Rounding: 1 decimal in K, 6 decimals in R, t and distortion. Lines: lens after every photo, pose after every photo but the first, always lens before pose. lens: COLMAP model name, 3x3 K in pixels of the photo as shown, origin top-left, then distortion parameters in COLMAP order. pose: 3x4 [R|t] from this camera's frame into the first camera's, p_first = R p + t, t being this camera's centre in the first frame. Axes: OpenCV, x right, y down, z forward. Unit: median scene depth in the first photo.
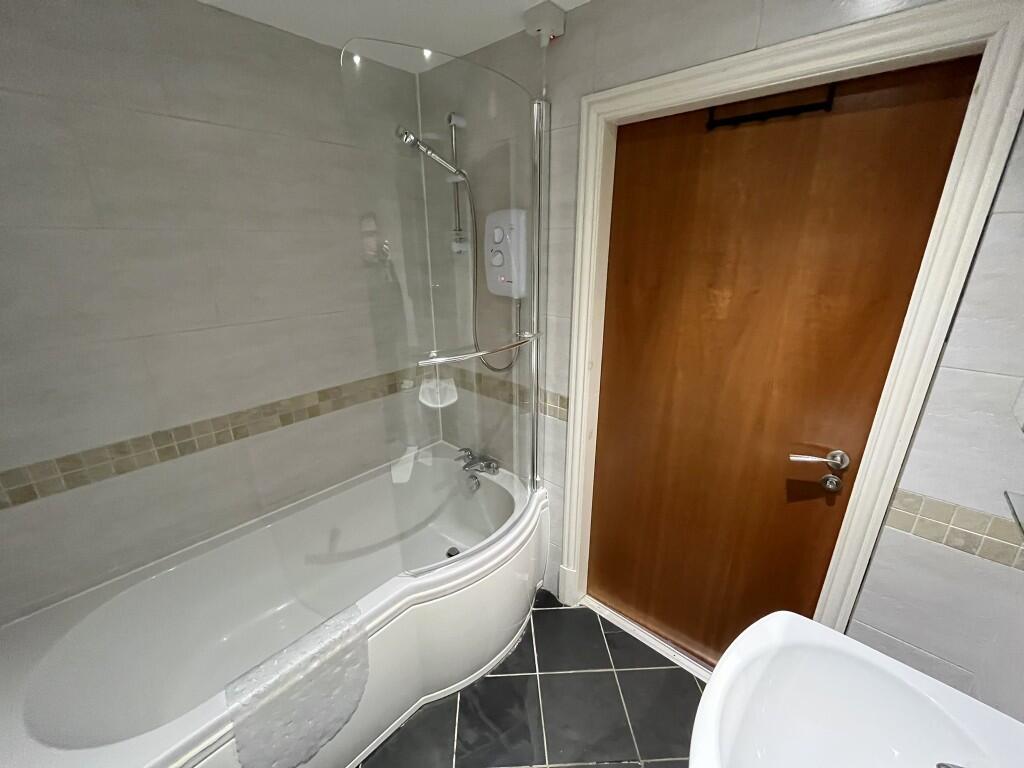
lens RADIAL K [[412.0, 0, 512.0], [0, 412.0, 384.0], [0, 0, 1]] dist [-0.008943, -0.000237]
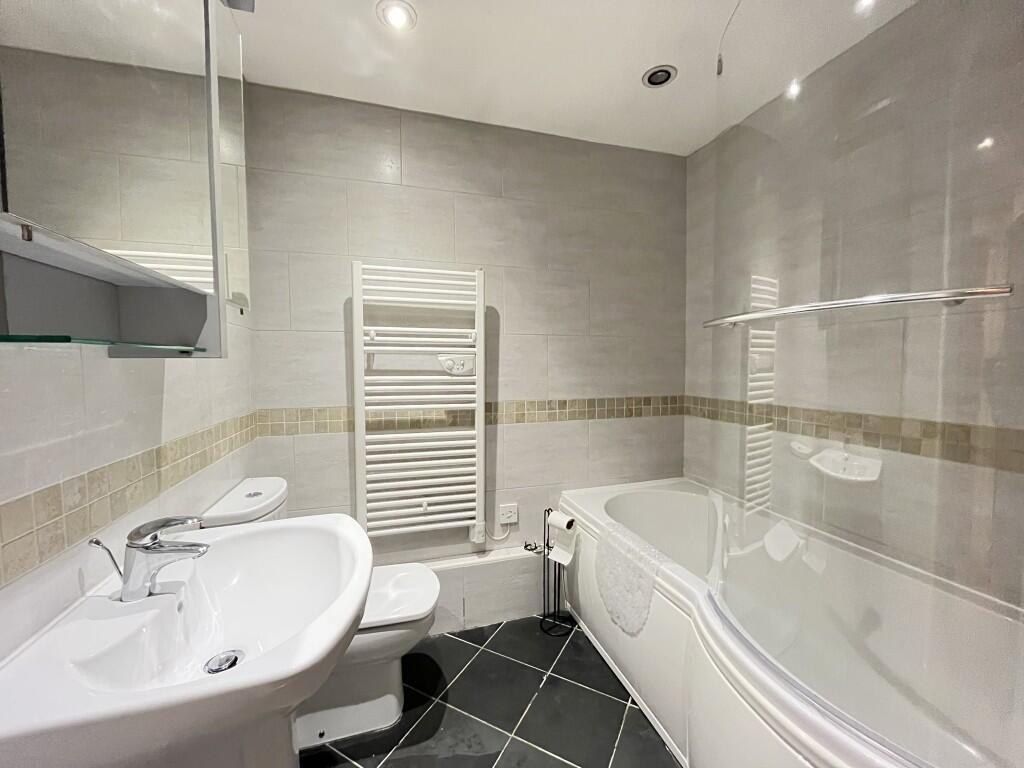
lens RADIAL K [[412.0, 0, 512.0], [0, 412.0, 384.0], [0, 0, 1]] dist [-0.008943, -0.000237]
pose [[-0.503620, 0.051537, -0.862387, 0.557789], [-0.279267, 0.934915, 0.218959, 0.001717], [0.817543, 0.351108, -0.456449, 0.778453]]
